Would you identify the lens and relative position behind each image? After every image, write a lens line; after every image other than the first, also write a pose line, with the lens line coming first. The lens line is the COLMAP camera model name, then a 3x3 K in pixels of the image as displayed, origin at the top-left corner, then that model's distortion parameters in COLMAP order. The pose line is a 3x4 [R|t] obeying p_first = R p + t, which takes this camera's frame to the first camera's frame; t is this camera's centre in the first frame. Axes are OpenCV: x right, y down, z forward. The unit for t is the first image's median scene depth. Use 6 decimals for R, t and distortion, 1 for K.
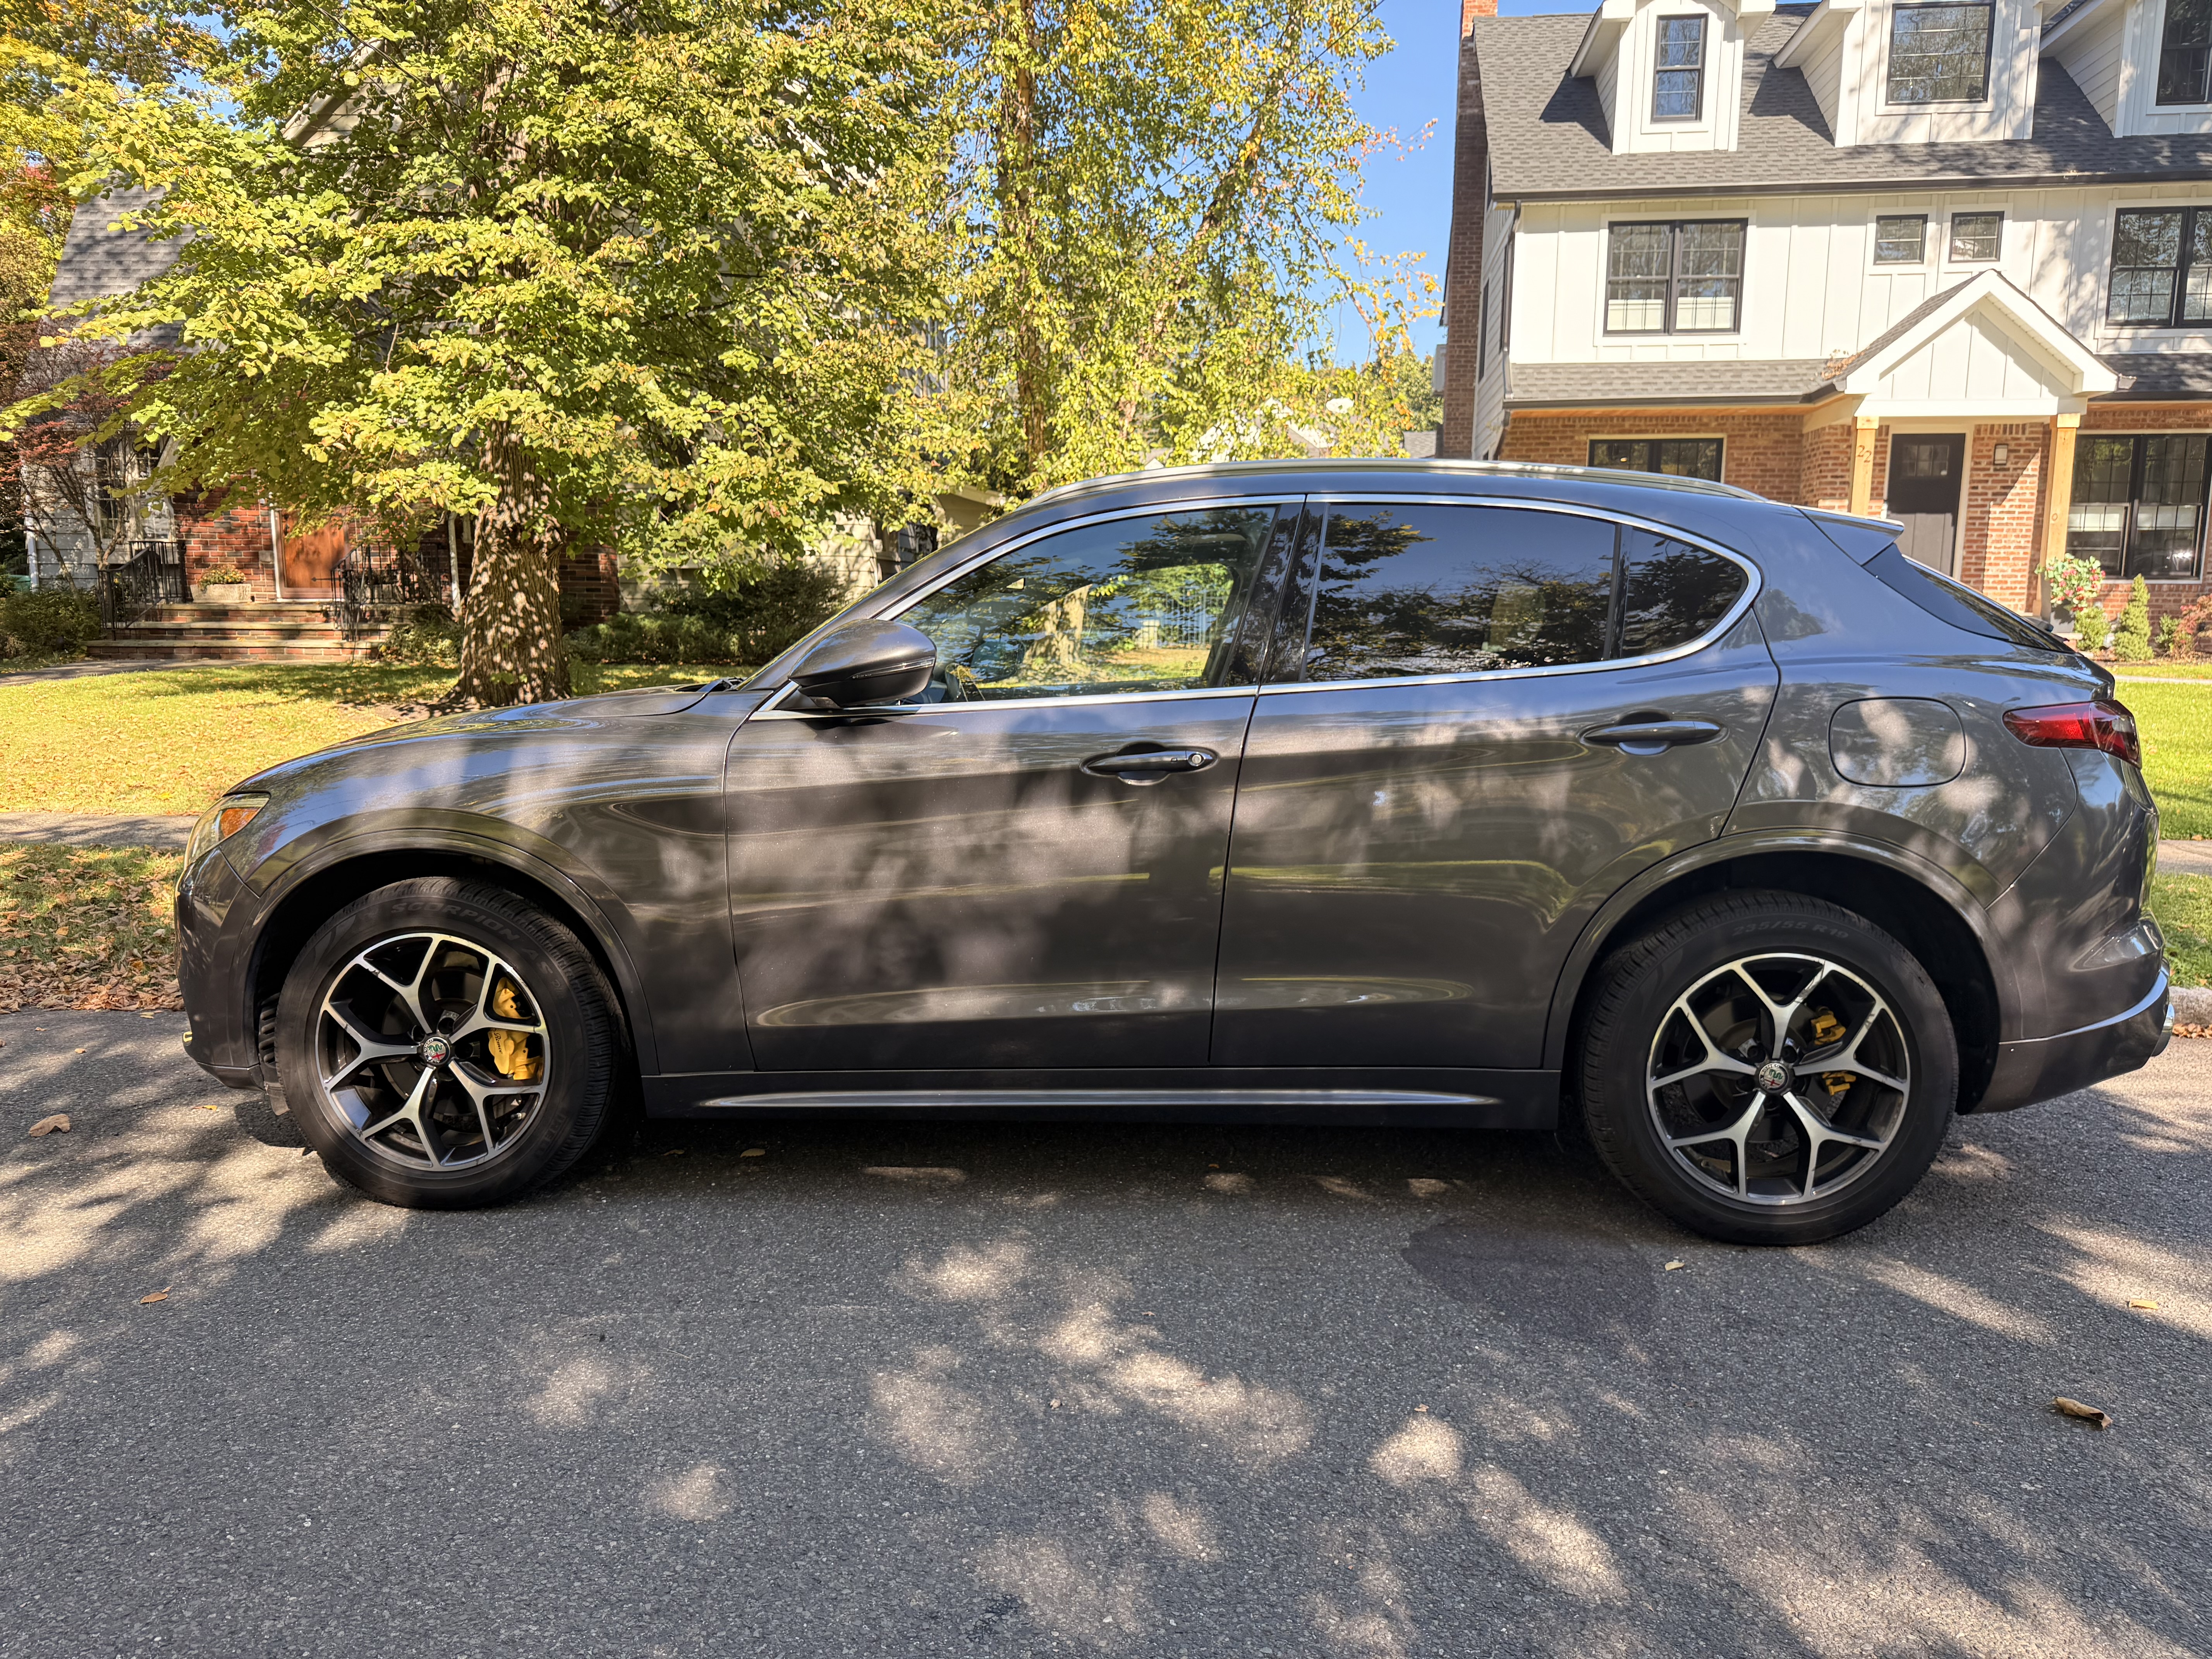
lens RADIAL K [[1603.2, 0, 1106.0], [0, 1603.2, 829.5], [0, 0, 1]] dist [-0.025323, 0.007608]
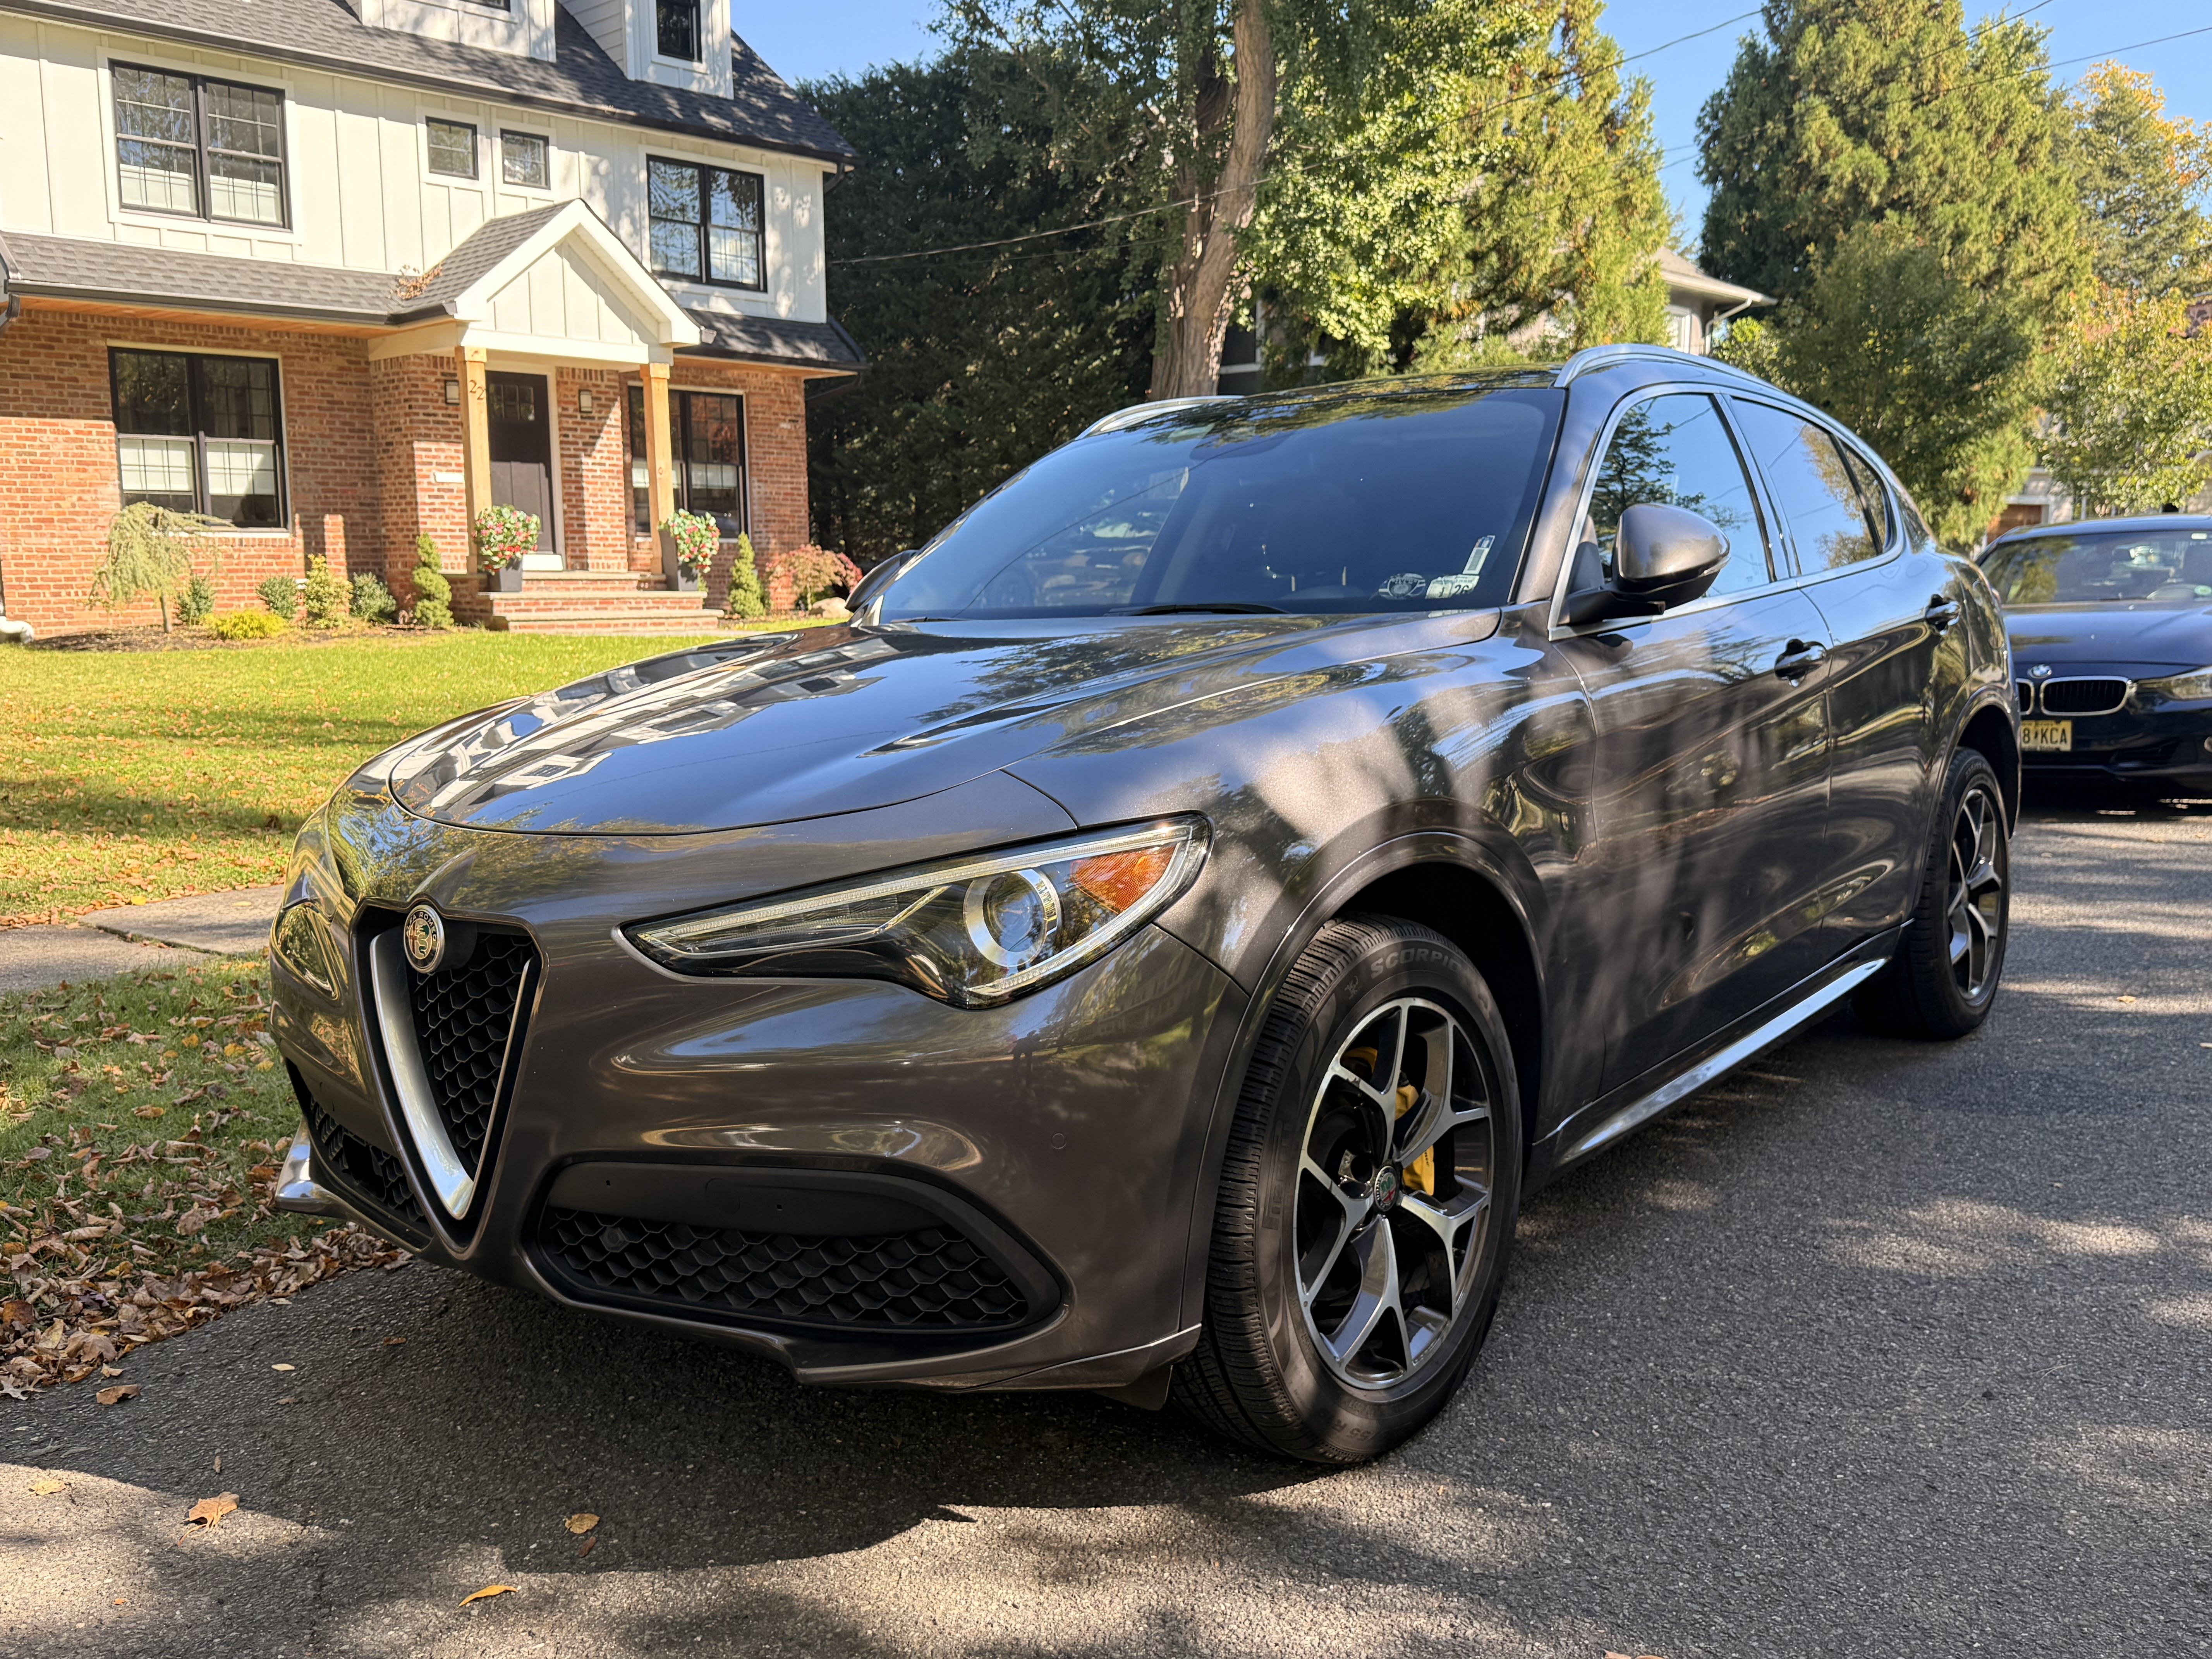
lens RADIAL K [[1897.5, 0, 1106.0], [0, 1897.5, 829.5], [0, 0, 1]] dist [0.030285, -0.065380]
pose [[0.604285, -0.107405, 0.789496, -0.154554], [0.113159, 0.992398, 0.048396, -0.006968], [-0.788692, 0.060094, 0.611845, 0.093033]]
